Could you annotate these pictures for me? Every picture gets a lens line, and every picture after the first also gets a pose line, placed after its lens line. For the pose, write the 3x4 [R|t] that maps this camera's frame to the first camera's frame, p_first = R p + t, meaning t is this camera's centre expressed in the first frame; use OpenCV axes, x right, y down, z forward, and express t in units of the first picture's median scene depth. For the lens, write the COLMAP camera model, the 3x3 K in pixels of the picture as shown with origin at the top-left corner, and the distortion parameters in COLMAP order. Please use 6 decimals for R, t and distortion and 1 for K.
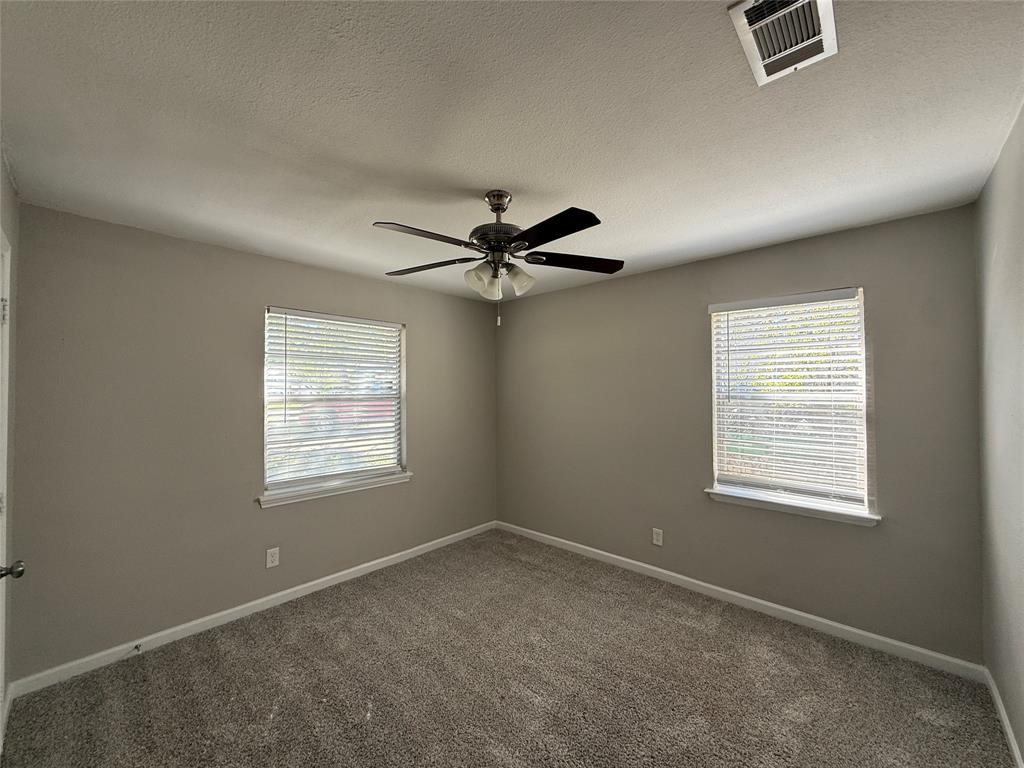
lens RADIAL K [[408.3, 0, 518.3], [0, 408.3, 383.1], [0, 0, 1]] dist [0.002891, 0.000442]
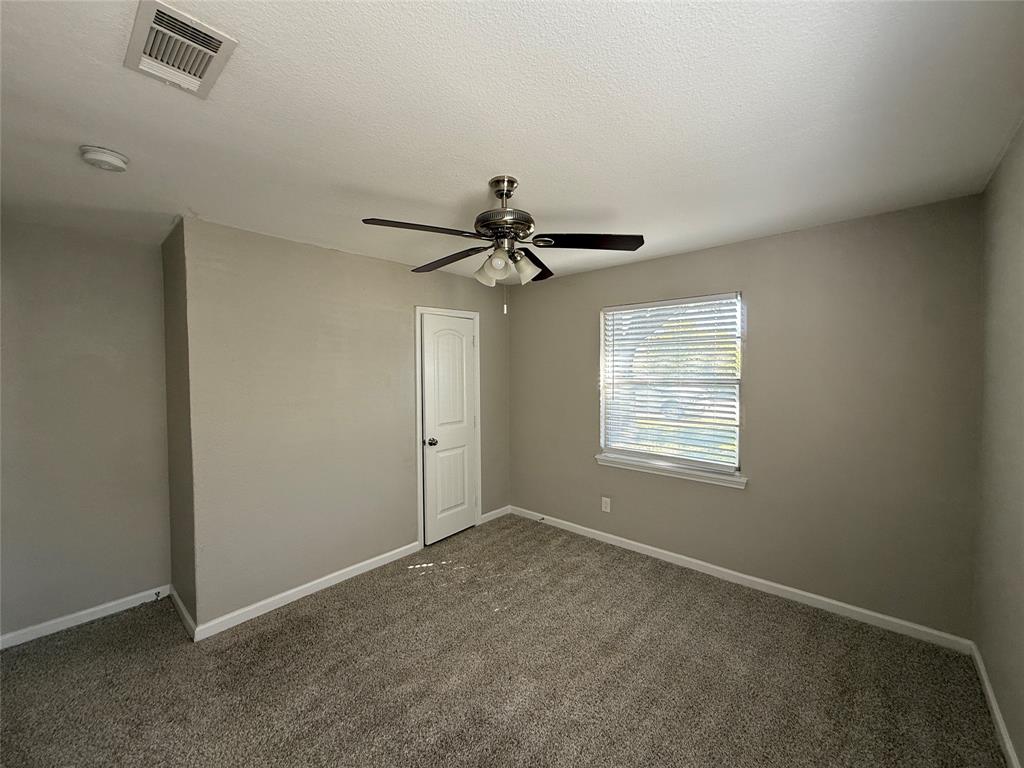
lens RADIAL K [[408.3, 0, 509.7], [0, 408.3, 381.0], [0, 0, 1]] dist [0.002891, 0.000442]
pose [[0.004665, 0.029100, -0.999566, 0.661594], [0.020618, 0.999361, 0.029190, -0.004861], [0.999777, -0.020745, 0.004062, 0.695727]]
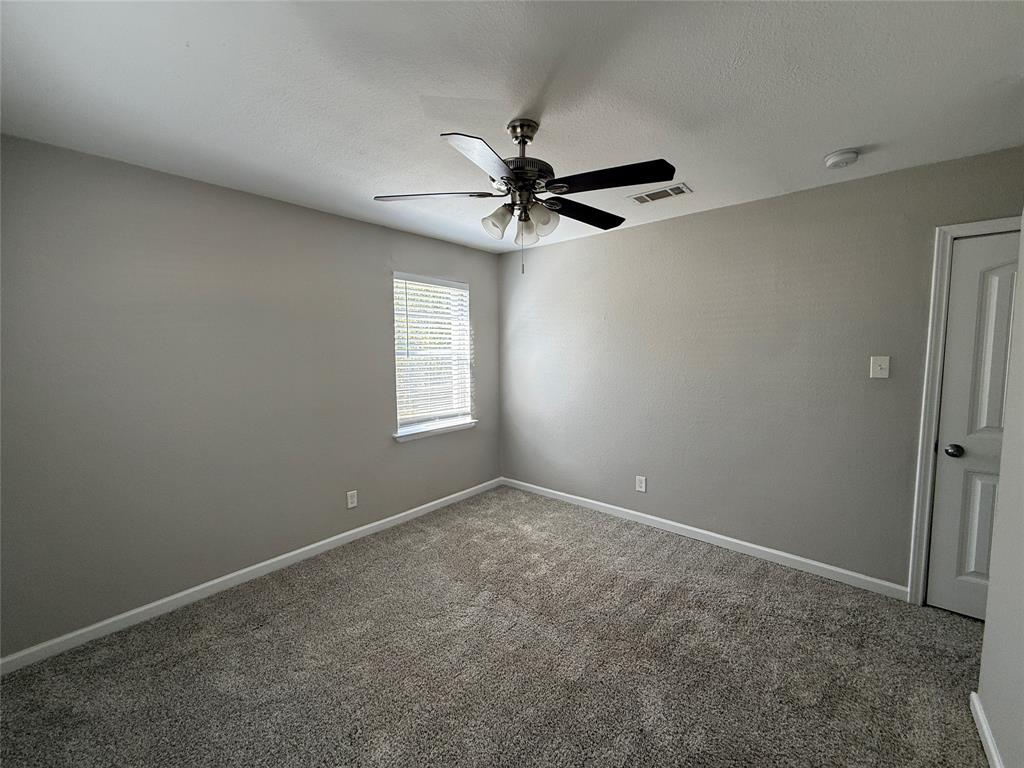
lens RADIAL K [[408.3, 0, 508.4], [0, 408.3, 383.4], [0, 0, 1]] dist [0.002891, 0.000442]
pose [[-0.016455, -0.078208, 0.996801, -0.687697], [-0.006641, 0.996923, 0.078108, 0.025815], [-0.999843, -0.005334, -0.016924, 0.723901]]
